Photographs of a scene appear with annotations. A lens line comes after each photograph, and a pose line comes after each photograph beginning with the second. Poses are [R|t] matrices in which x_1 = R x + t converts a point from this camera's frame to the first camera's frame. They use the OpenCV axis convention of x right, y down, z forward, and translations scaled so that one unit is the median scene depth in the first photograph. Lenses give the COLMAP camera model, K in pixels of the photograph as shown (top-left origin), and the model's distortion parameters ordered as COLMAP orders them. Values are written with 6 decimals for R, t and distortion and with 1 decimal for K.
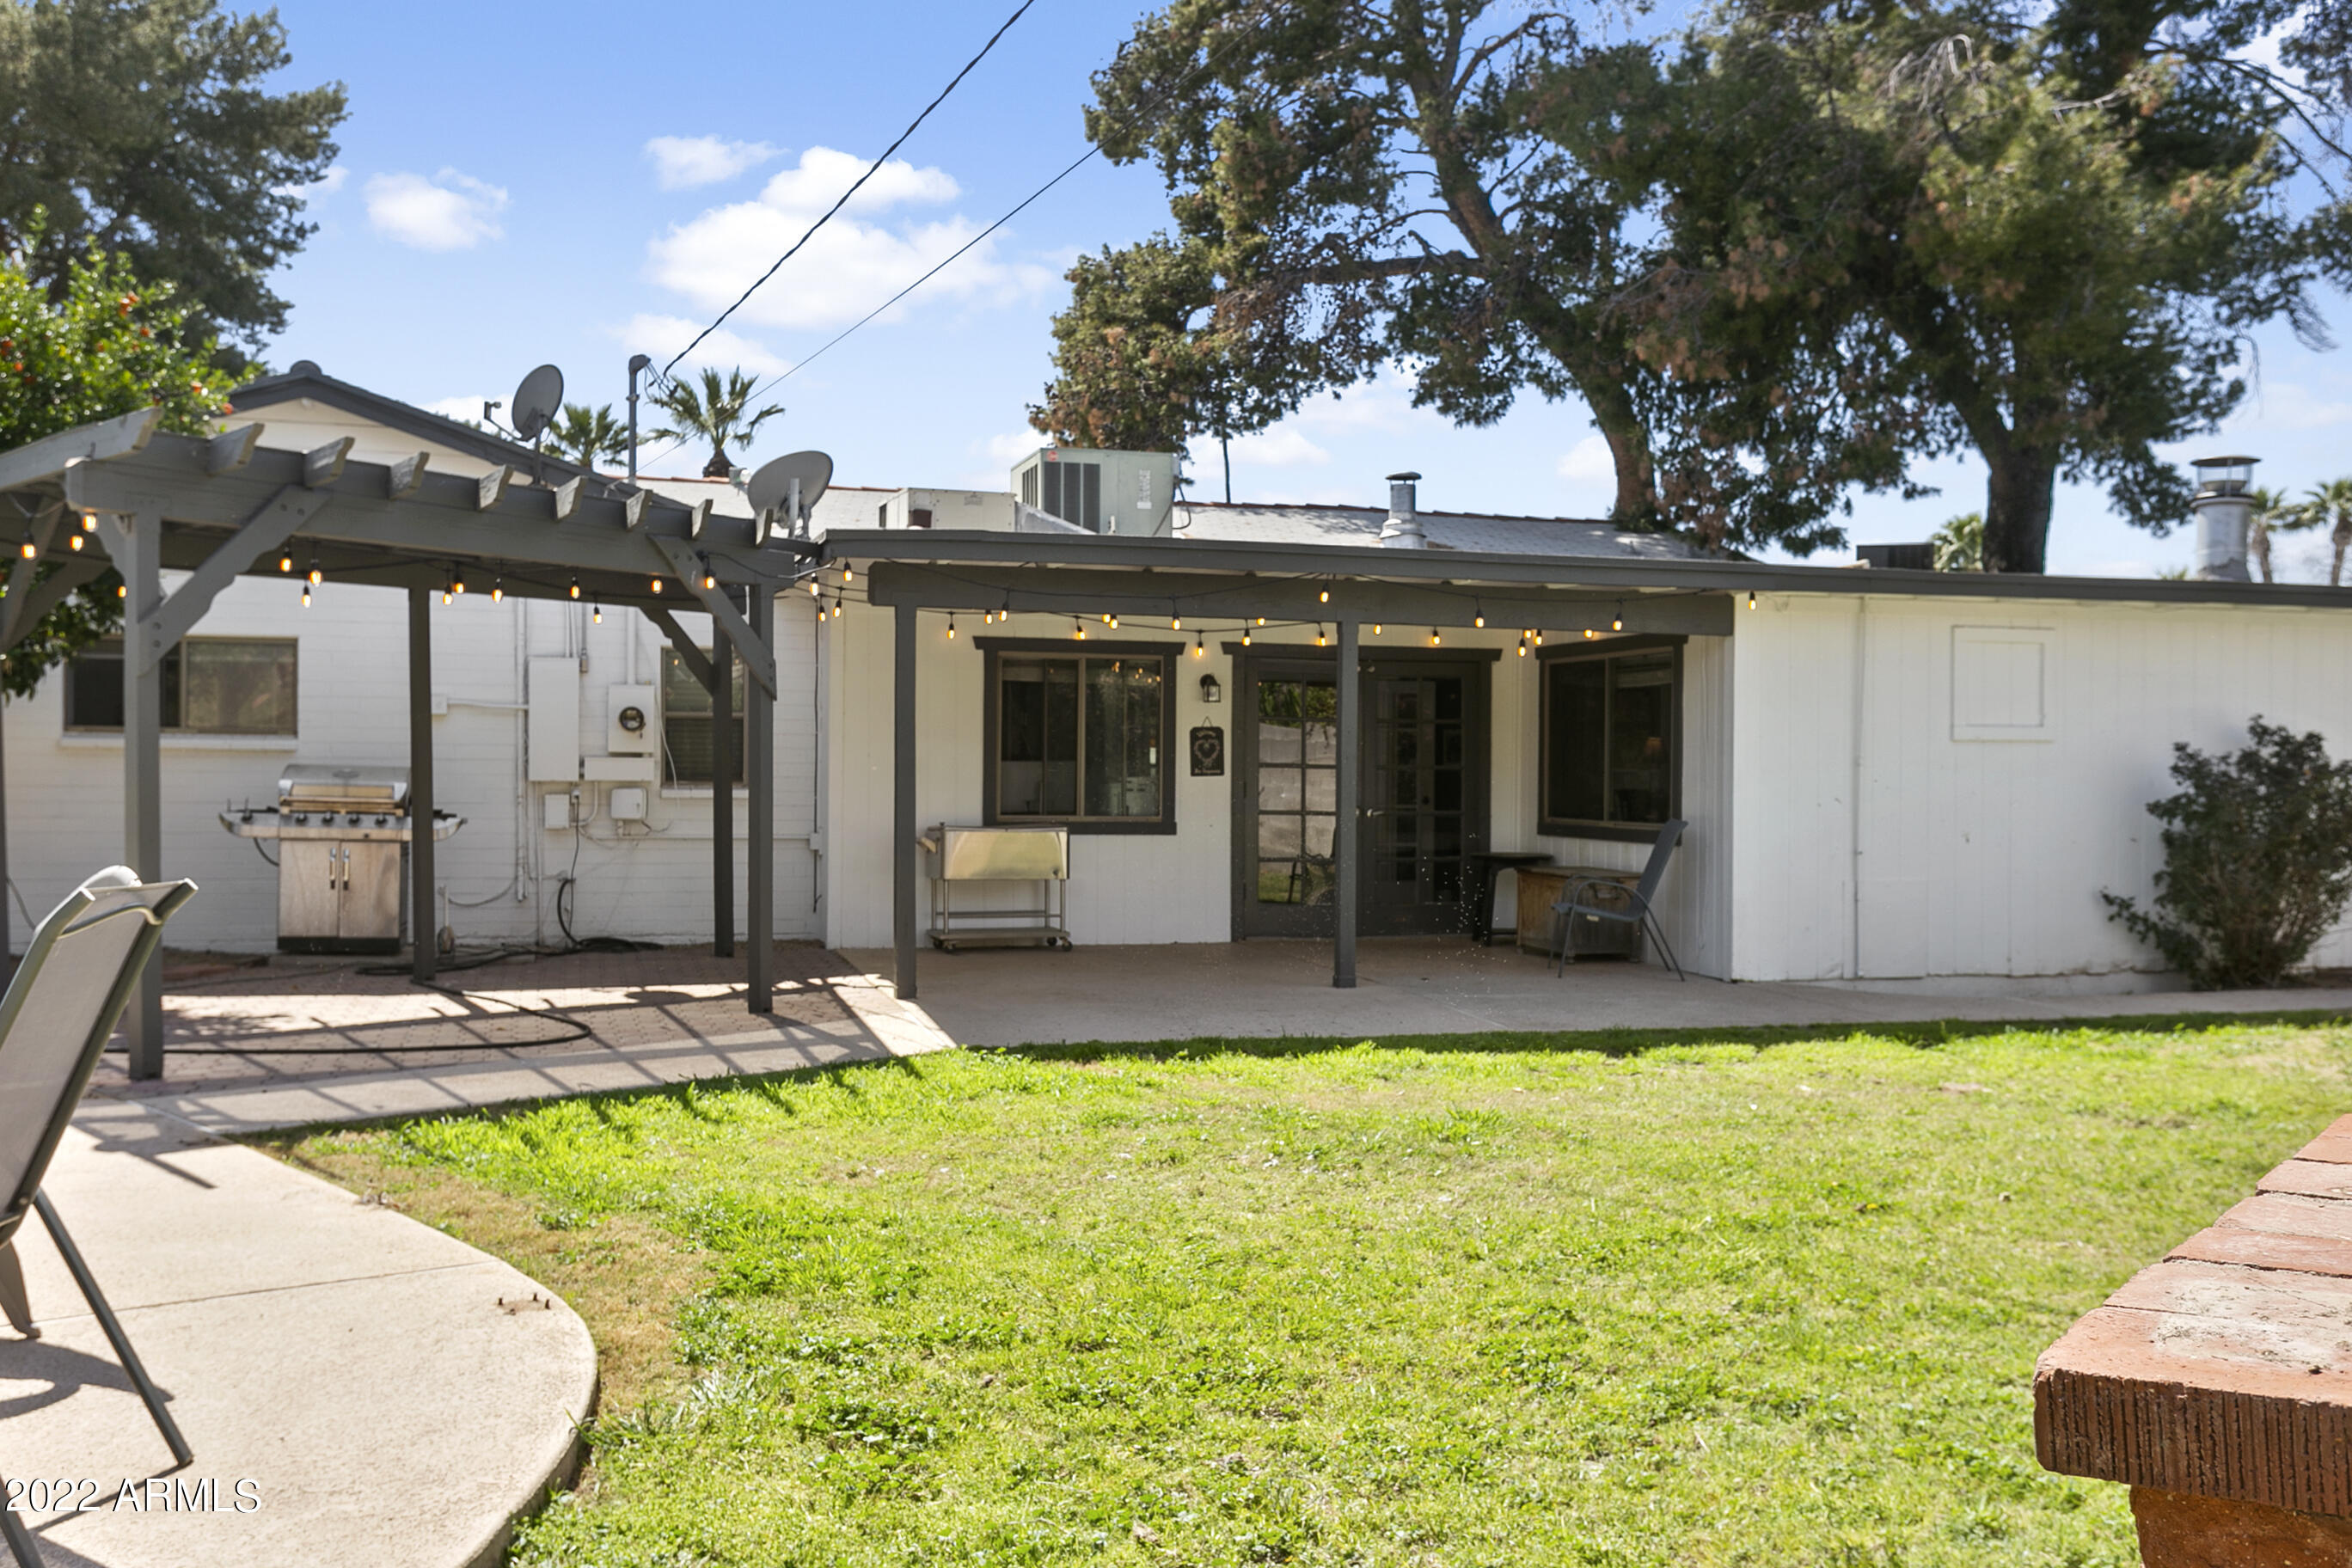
lens RADIAL K [[2133.2, 0, 1175.6], [0, 2133.2, 777.4], [0, 0, 1]] dist [0.019931, -0.008175]
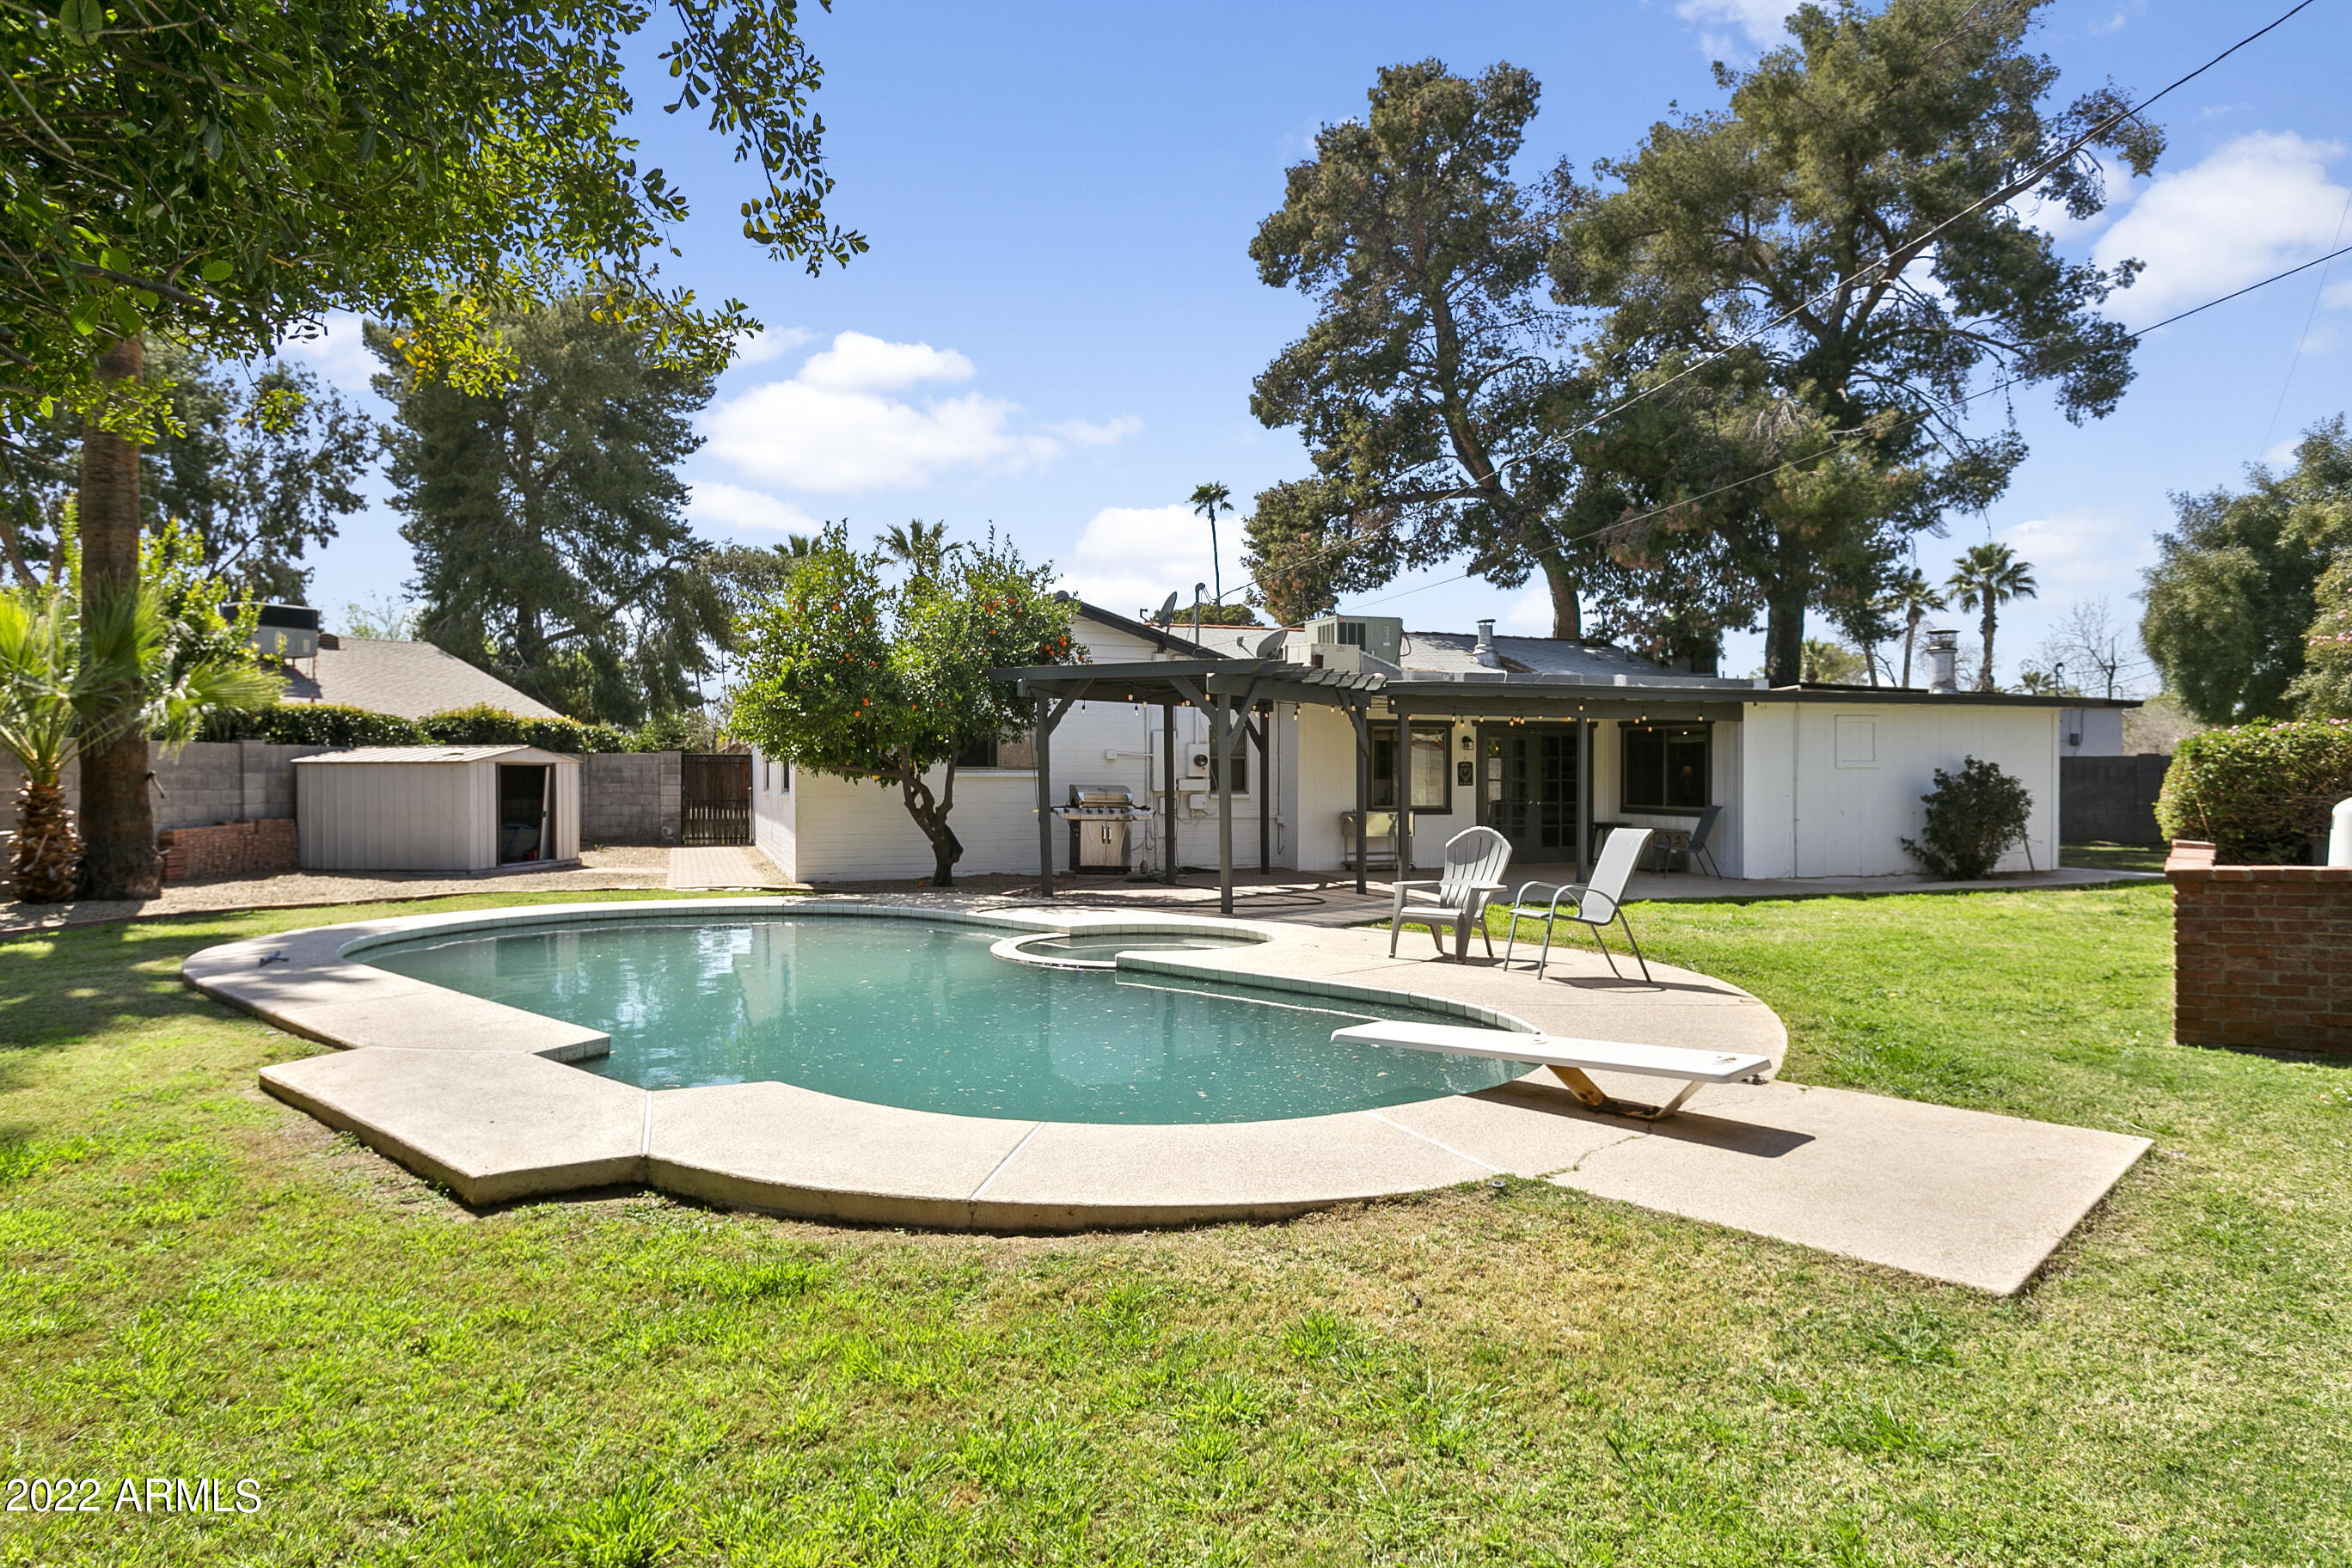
lens RADIAL K [[1502.0, 0, 1175.8], [0, 1502.0, 771.9], [0, 0, 1]] dist [0.000818, 0.003729]
pose [[0.998510, -0.006994, 0.054116, -0.274955], [0.007030, 0.999975, -0.000466, -0.012211], [-0.054111, 0.000846, 0.998535, -0.344580]]
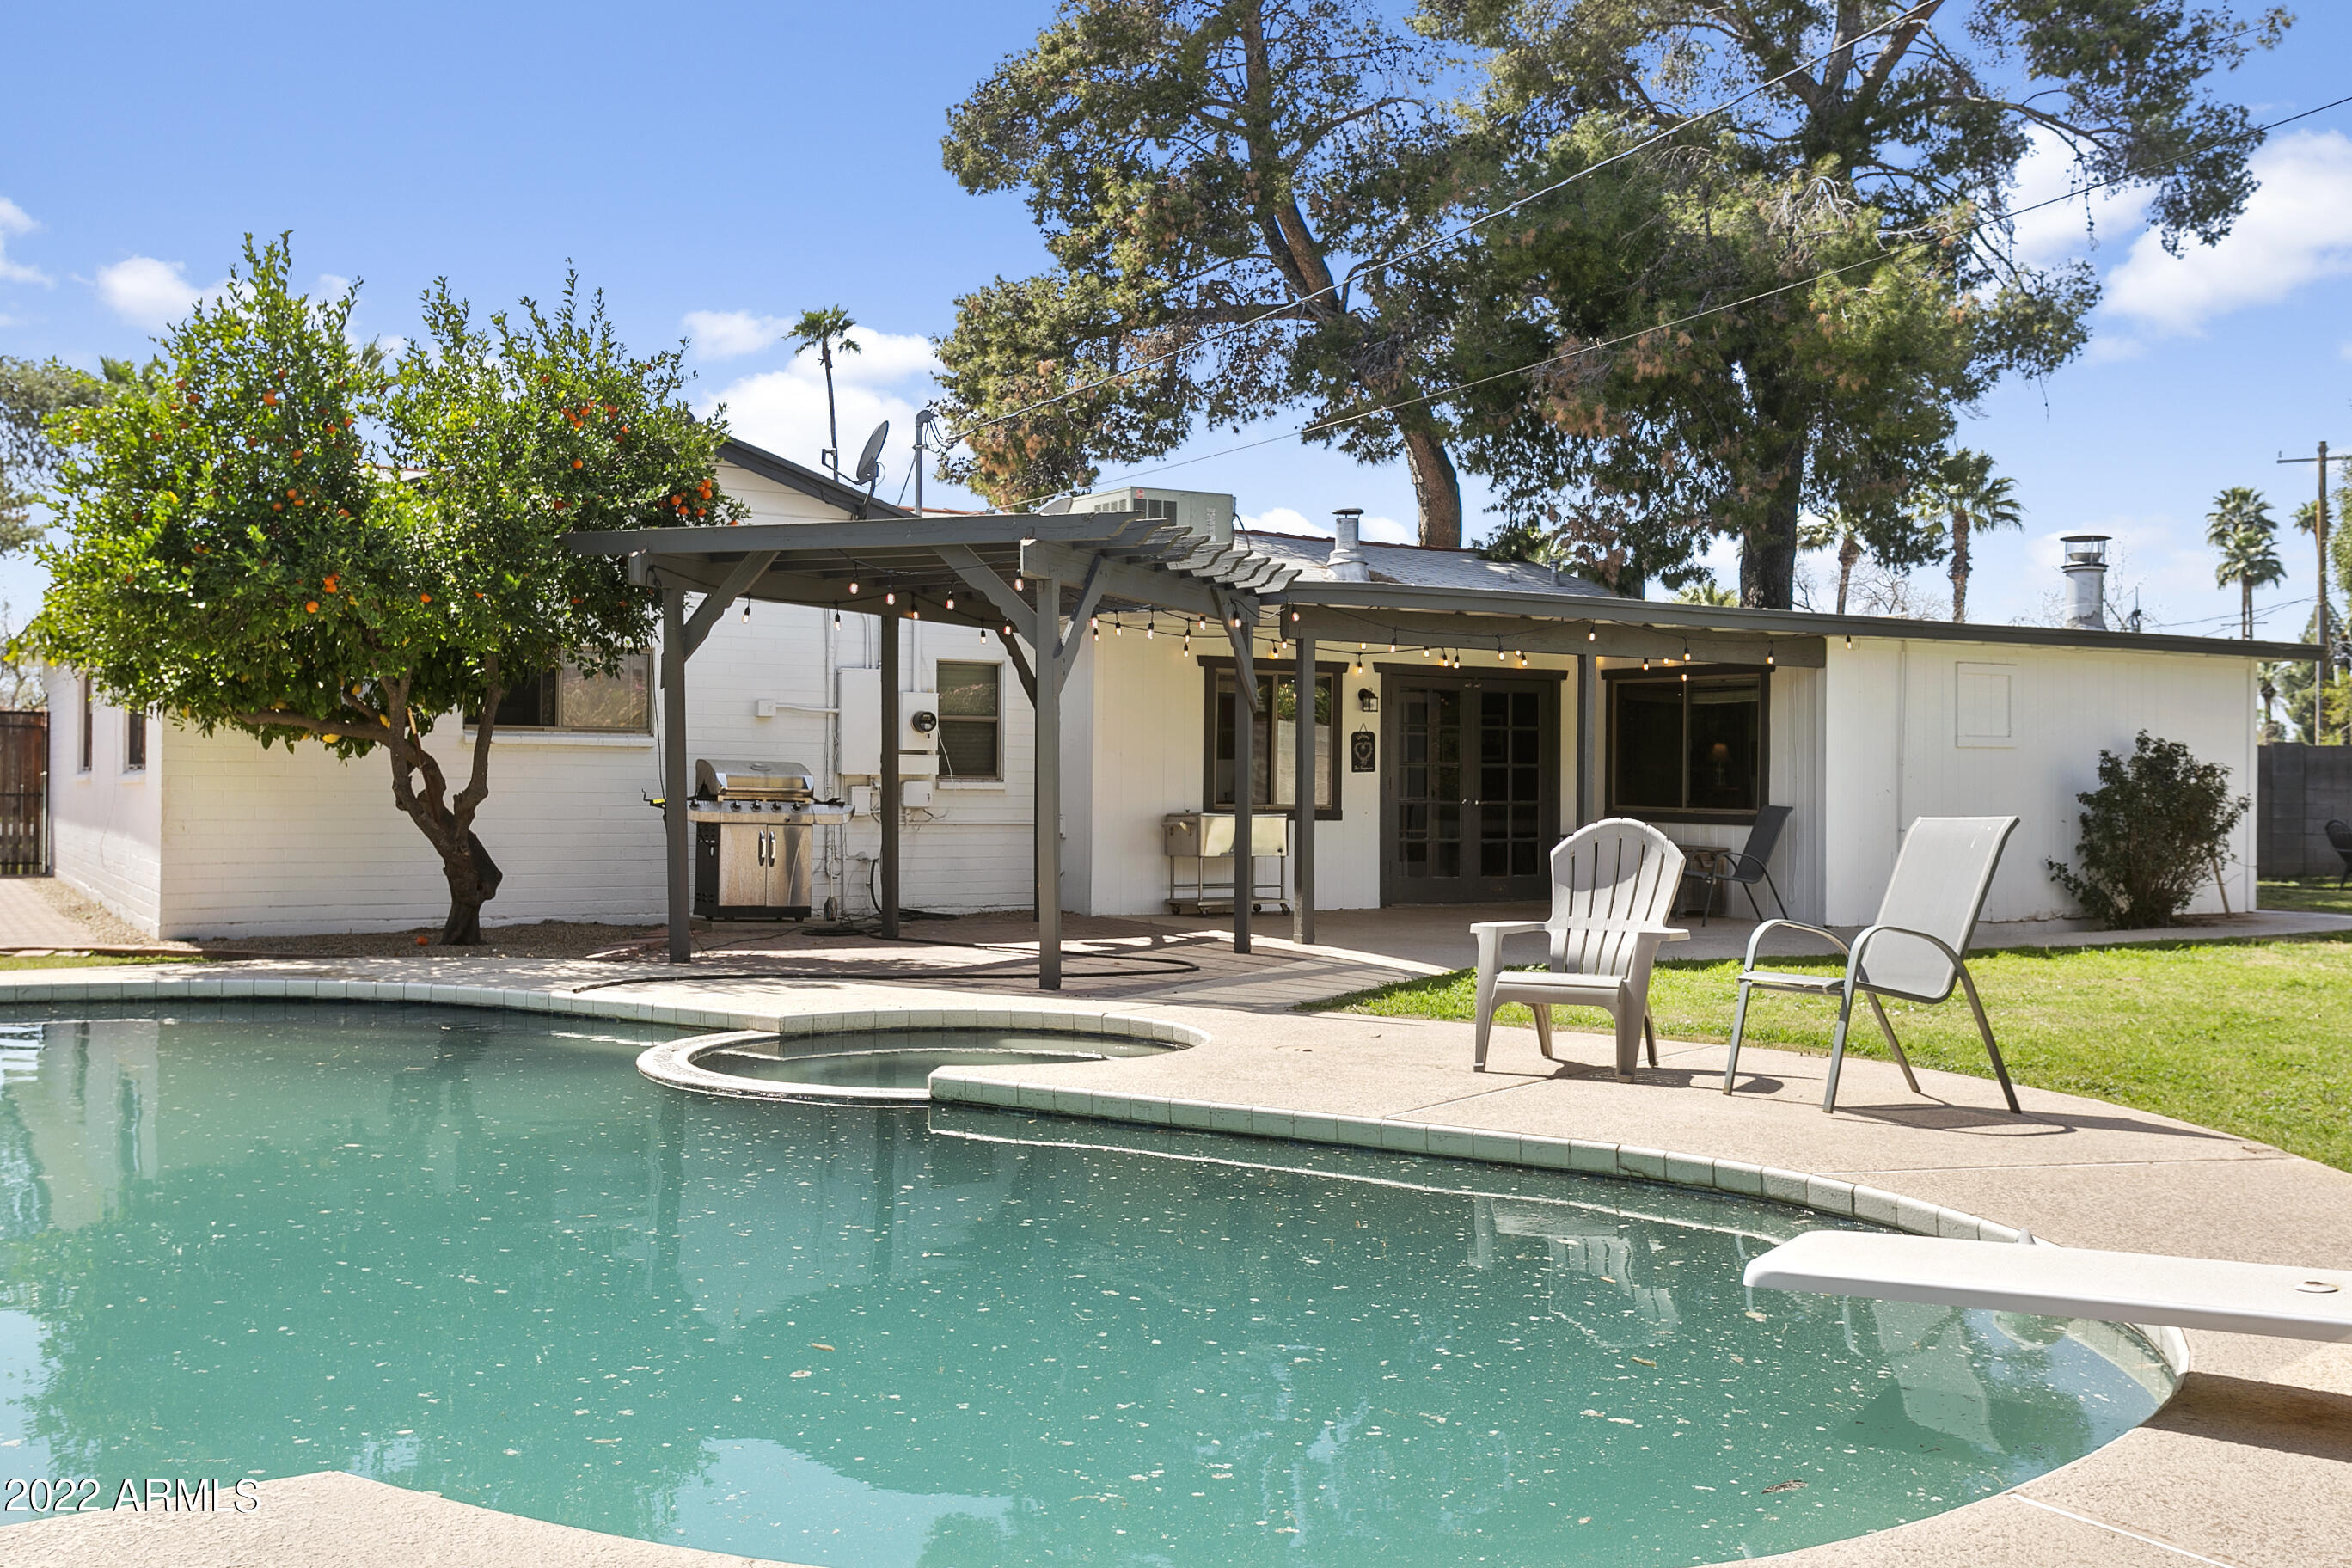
lens RADIAL K [[2288.3, 0, 1199.3], [0, 2288.3, 740.6], [0, 0, 1]] dist [0.015835, 0.000000]
pose [[0.967365, 0.006559, 0.253301, -0.327927], [-0.002681, 0.999874, -0.015653, 0.001742], [-0.253372, 0.014463, 0.967261, -0.194051]]
